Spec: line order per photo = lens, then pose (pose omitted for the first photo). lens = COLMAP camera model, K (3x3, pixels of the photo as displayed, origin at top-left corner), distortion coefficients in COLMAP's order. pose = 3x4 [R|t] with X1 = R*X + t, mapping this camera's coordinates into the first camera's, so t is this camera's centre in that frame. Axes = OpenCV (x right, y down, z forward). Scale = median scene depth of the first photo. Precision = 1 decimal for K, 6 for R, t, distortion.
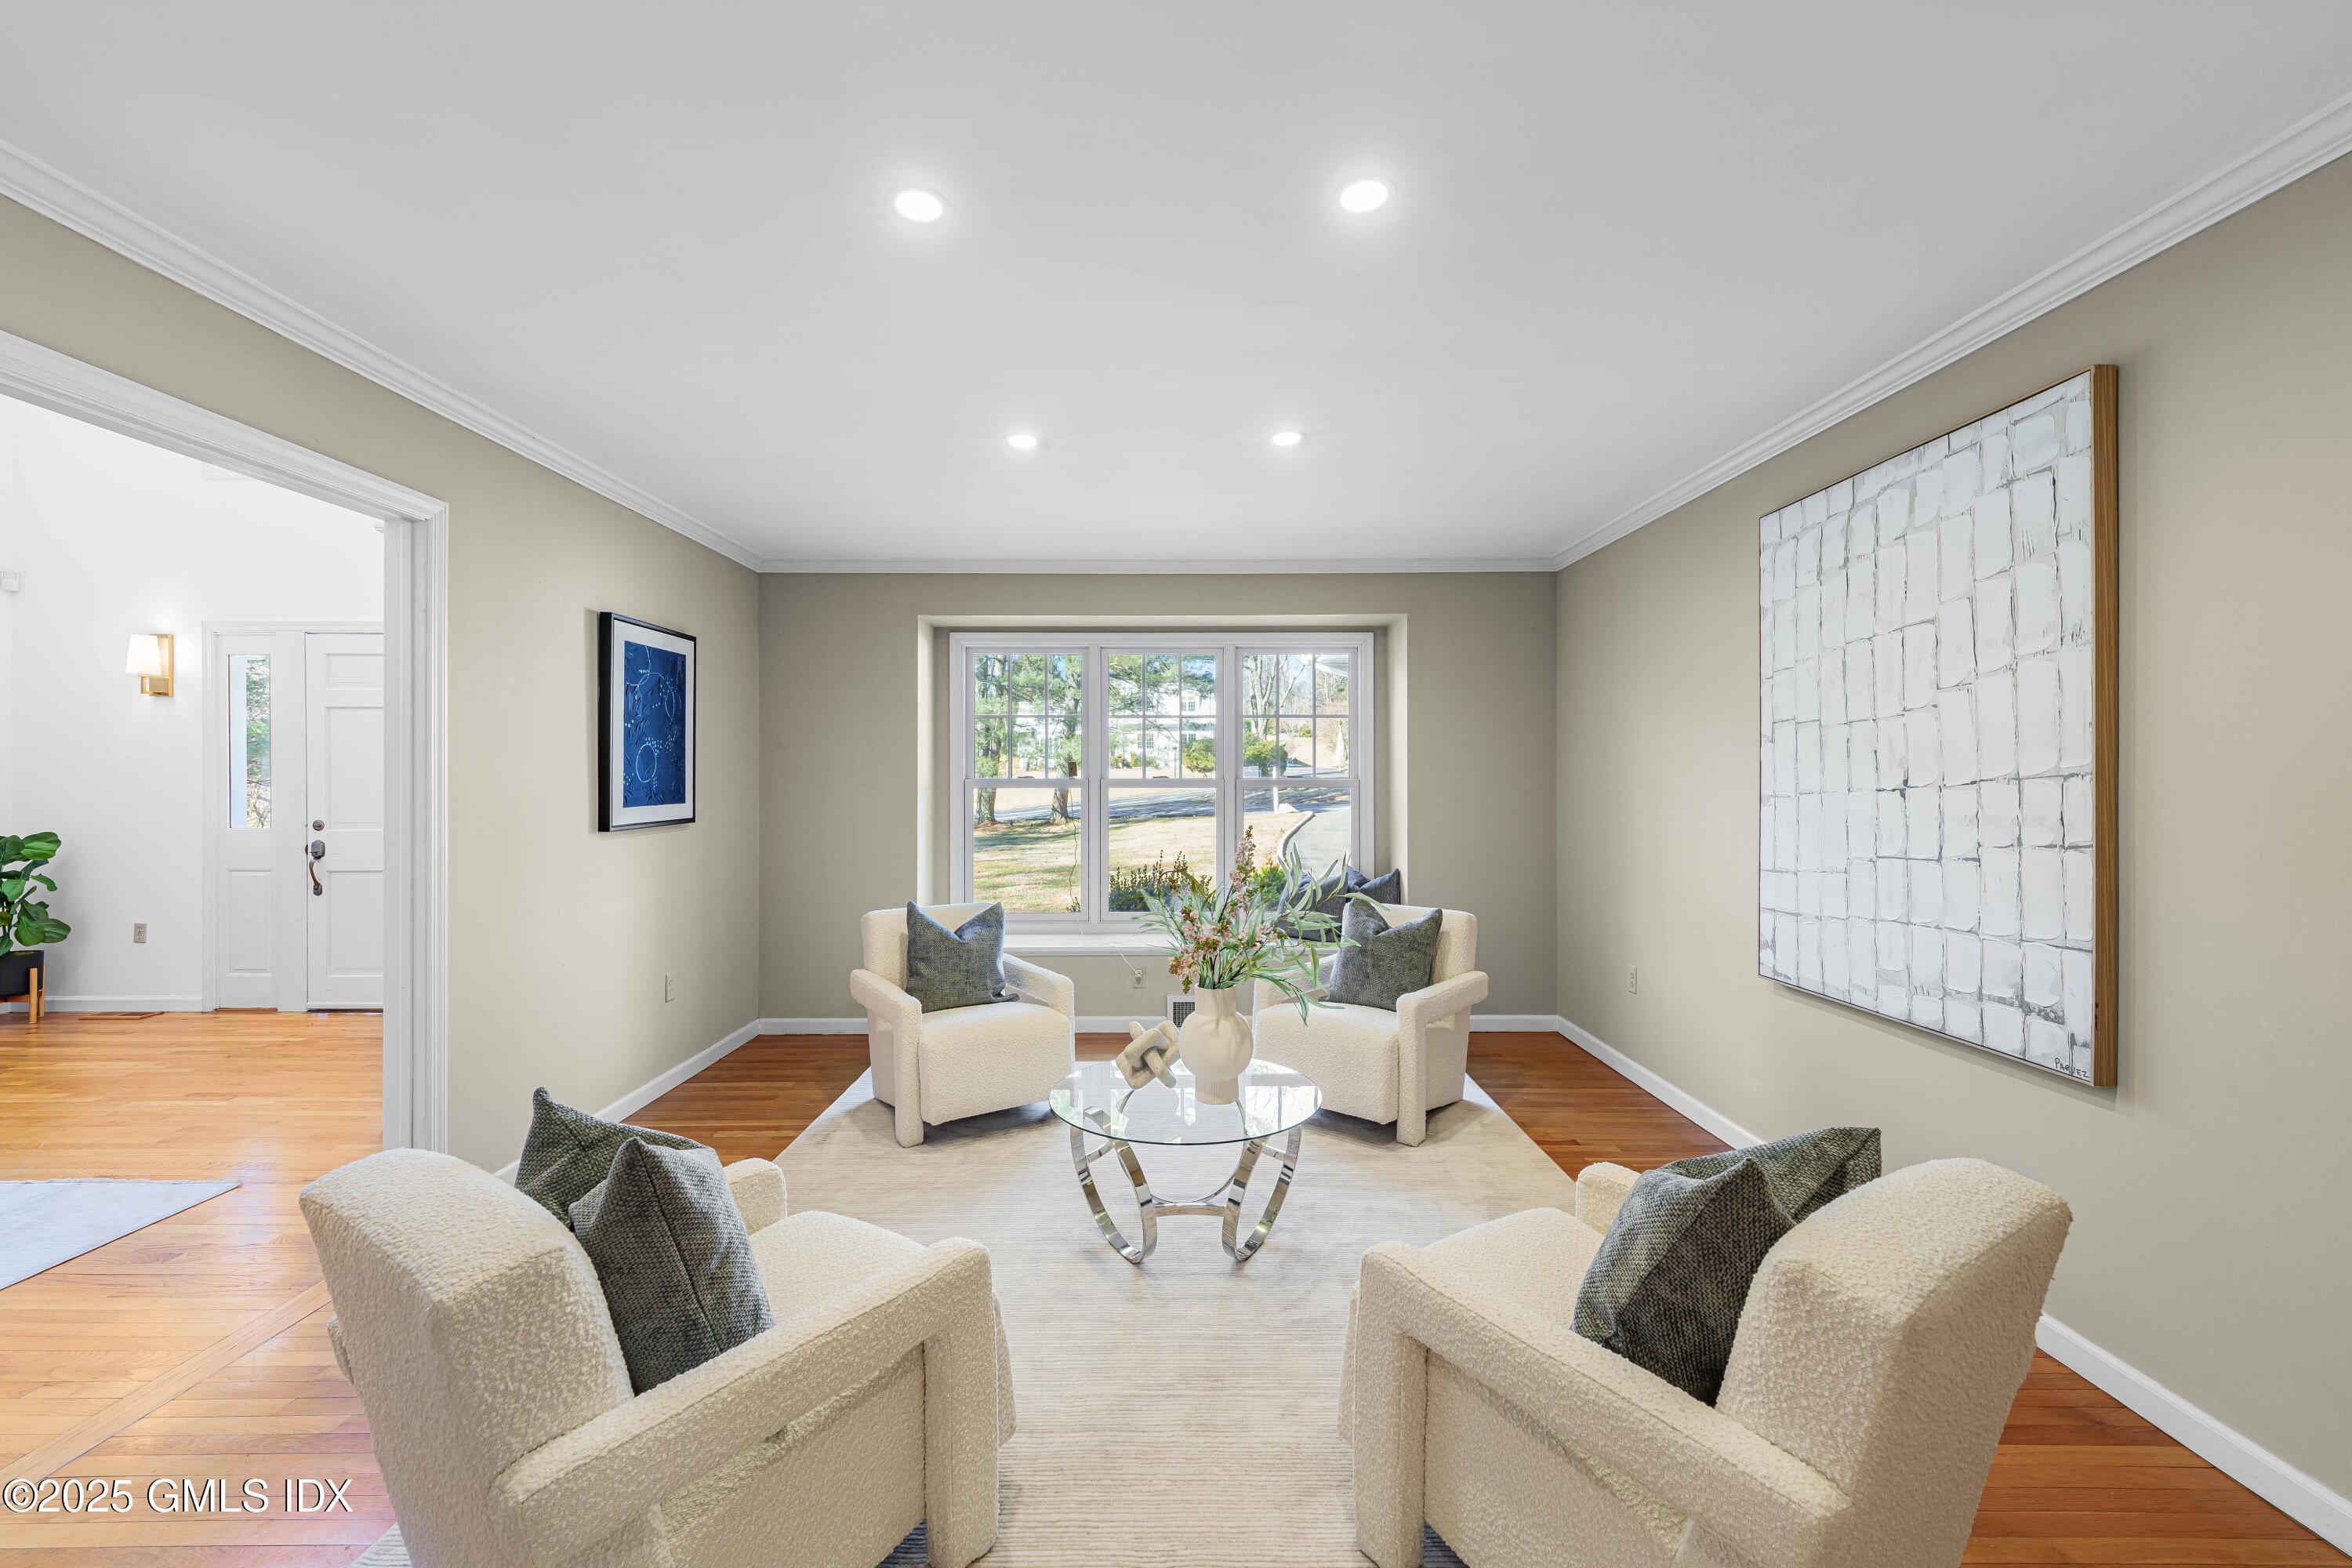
lens RADIAL K [[959.4, 0, 1180.0], [0, 959.4, 781.9], [0, 0, 1]] dist [-0.000795, -0.000093]
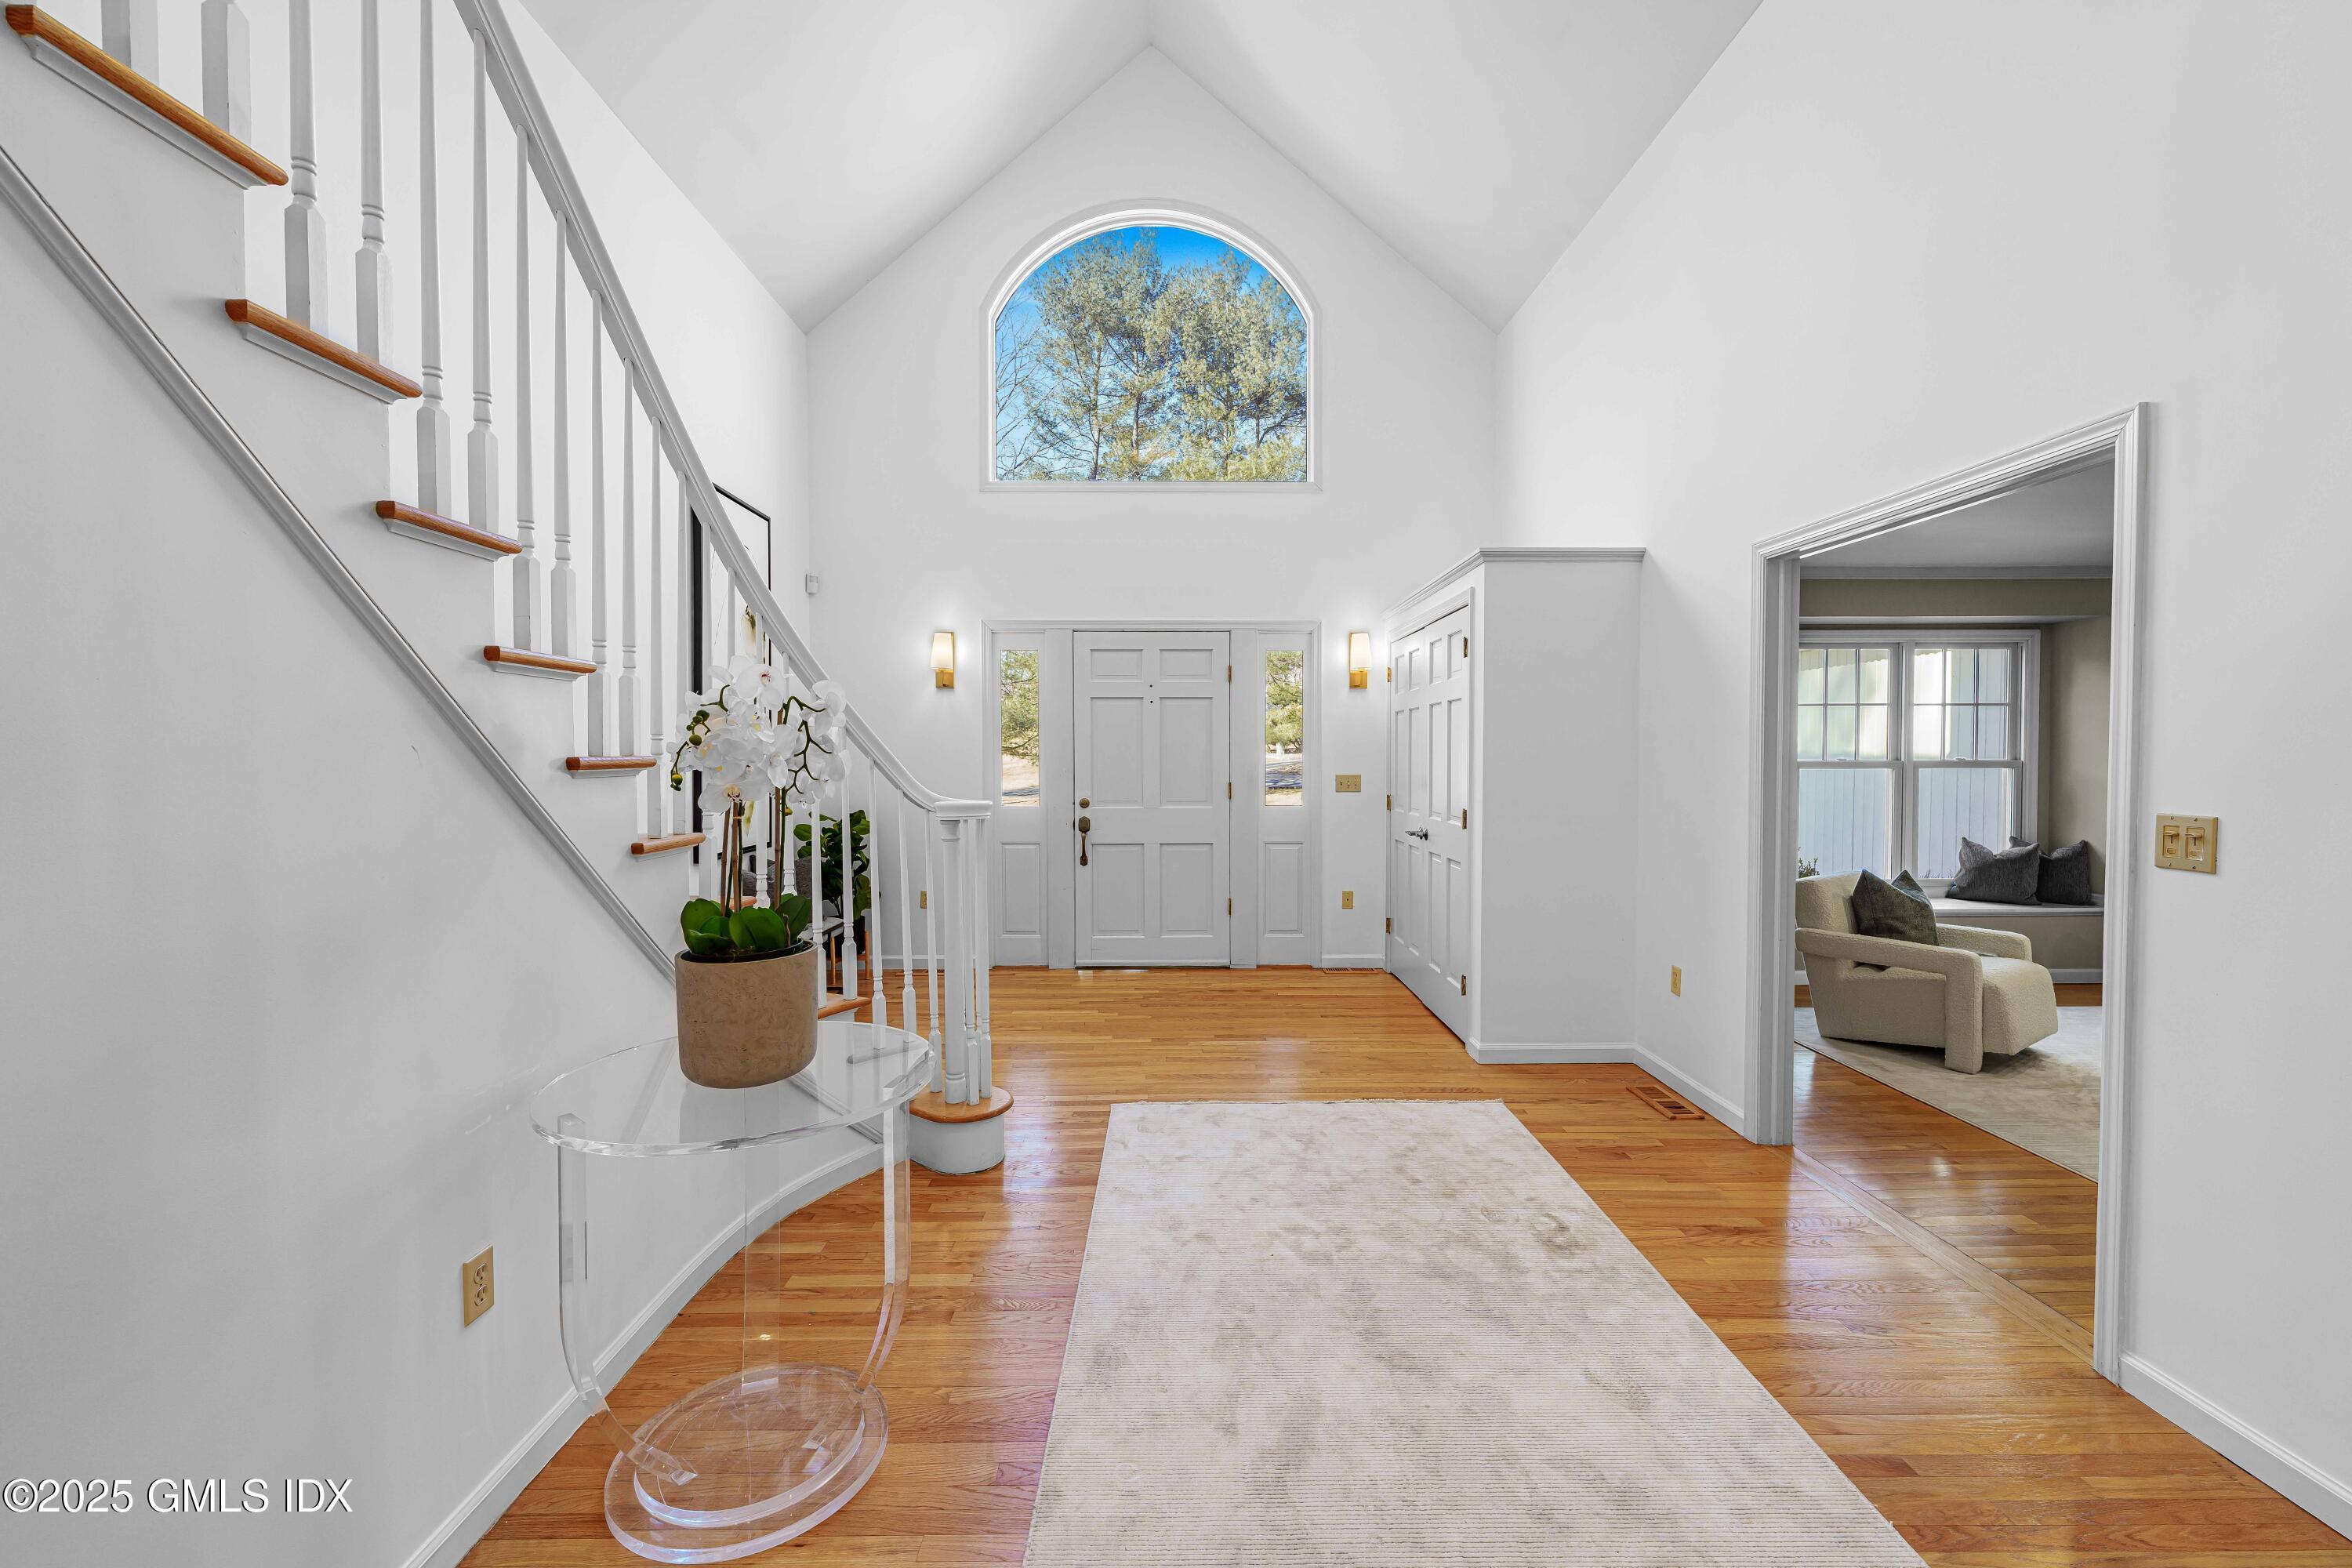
lens RADIAL K [[959.4, 0, 1172.9], [0, 959.4, 777.7], [0, 0, 1]] dist [-0.000795, -0.000093]
pose [[0.999939, 0.000466, -0.011027, -0.783883], [-0.000161, 0.999618, 0.027643, -0.015760], [0.011035, -0.027640, 0.999557, -0.118729]]
